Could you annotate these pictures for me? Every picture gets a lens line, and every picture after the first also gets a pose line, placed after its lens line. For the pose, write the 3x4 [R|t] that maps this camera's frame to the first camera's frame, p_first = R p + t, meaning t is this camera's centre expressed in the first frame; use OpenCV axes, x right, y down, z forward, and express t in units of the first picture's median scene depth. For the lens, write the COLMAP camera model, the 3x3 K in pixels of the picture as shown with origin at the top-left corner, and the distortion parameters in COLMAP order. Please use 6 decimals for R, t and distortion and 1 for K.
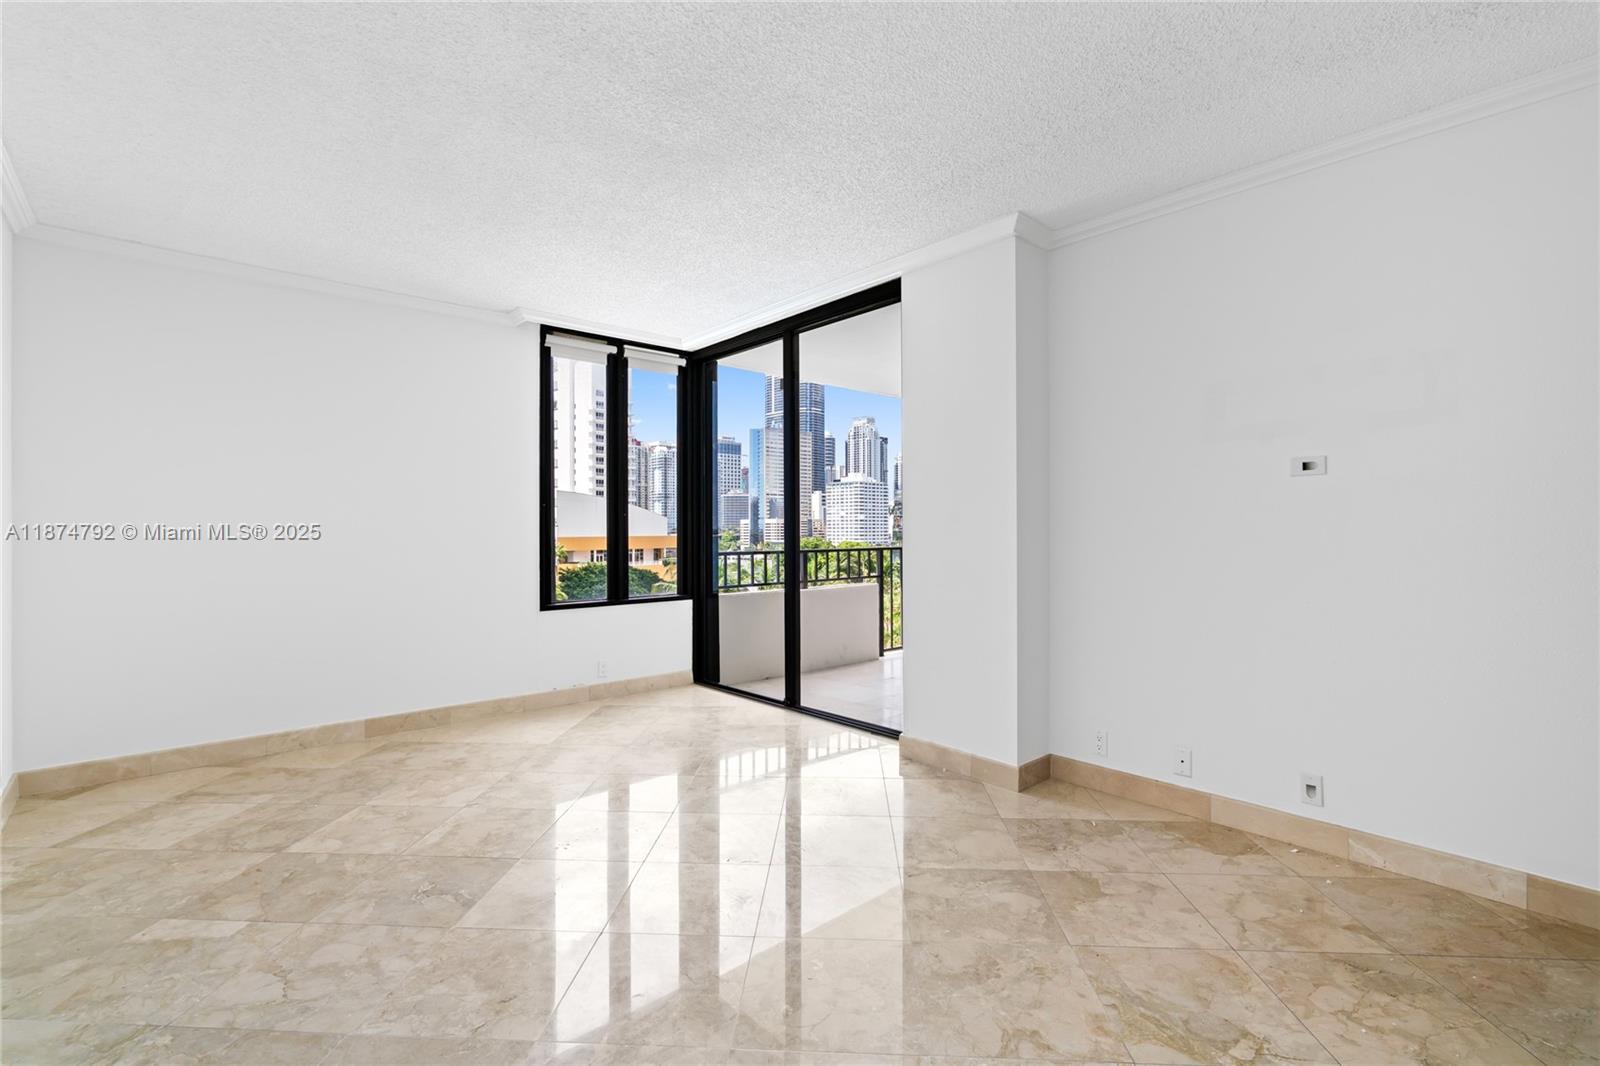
lens RADIAL K [[719.6, 0, 775.0], [0, 719.6, 551.2], [0, 0, 1]] dist [-0.002036, -0.000081]
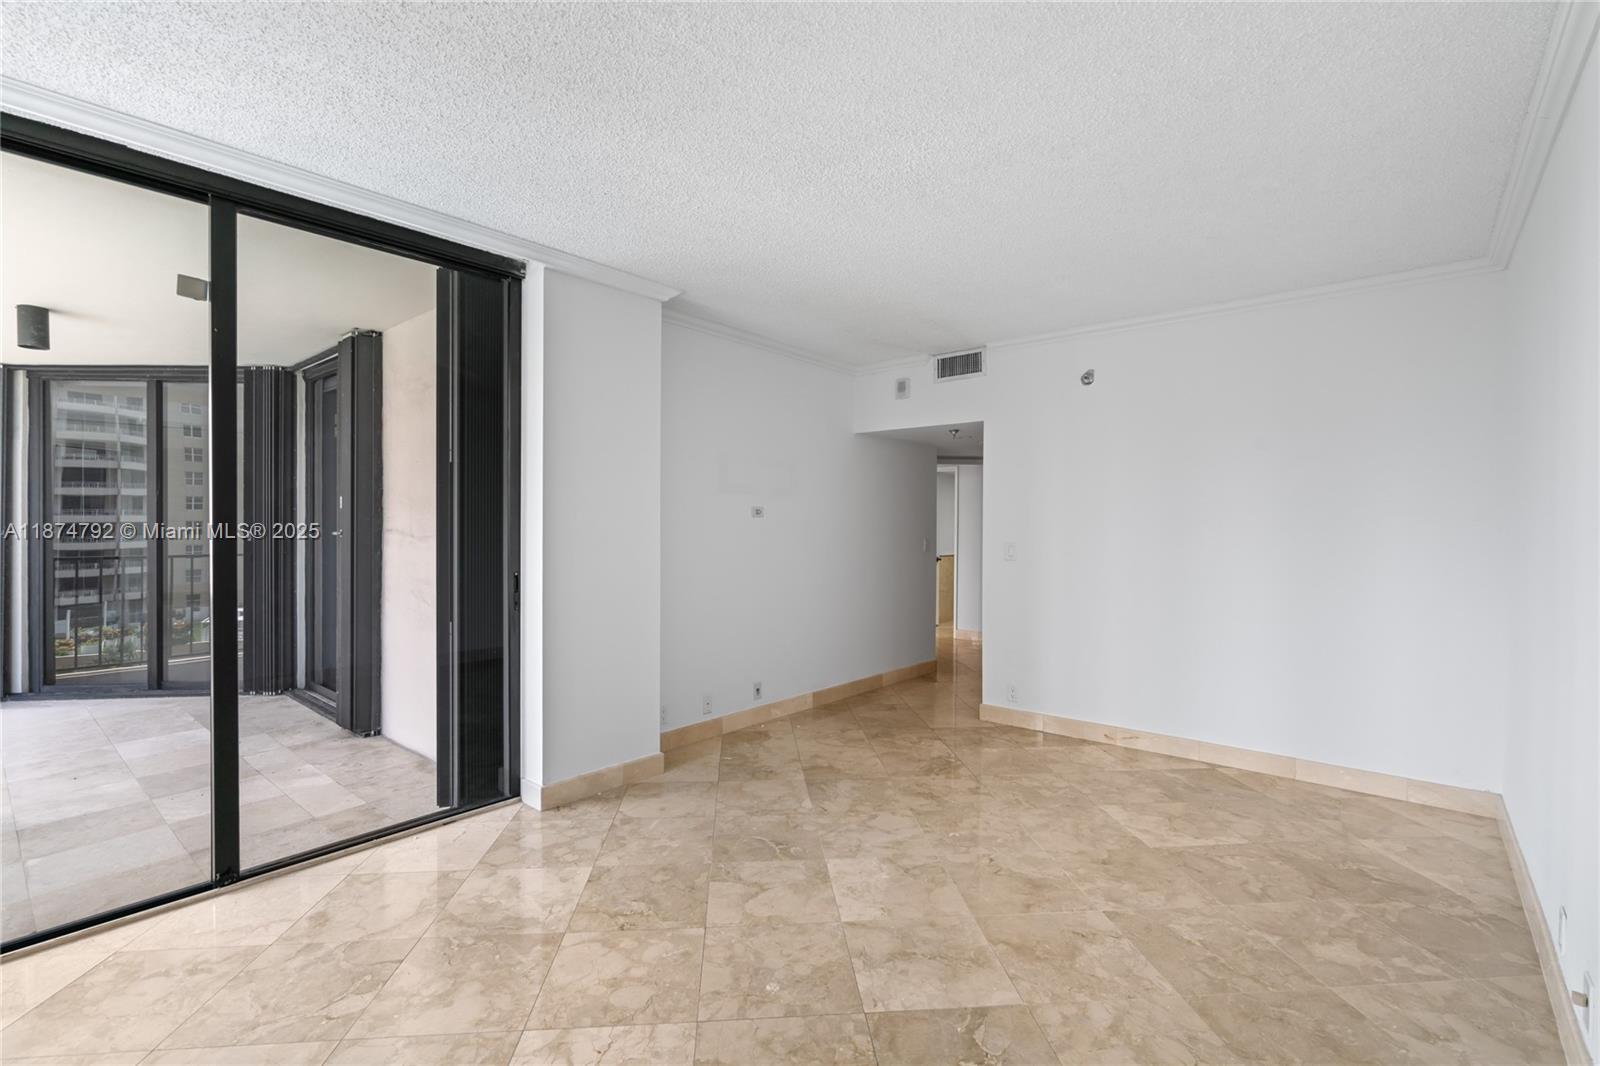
lens RADIAL K [[719.6, 0, 831.7], [0, 719.6, 533.8], [0, 0, 1]] dist [-0.002036, -0.000081]
pose [[-0.187745, -0.007331, 0.982191, -1.118162], [0.022354, 0.999681, 0.011735, -0.084888], [-0.981963, 0.024159, -0.187521, 1.200725]]
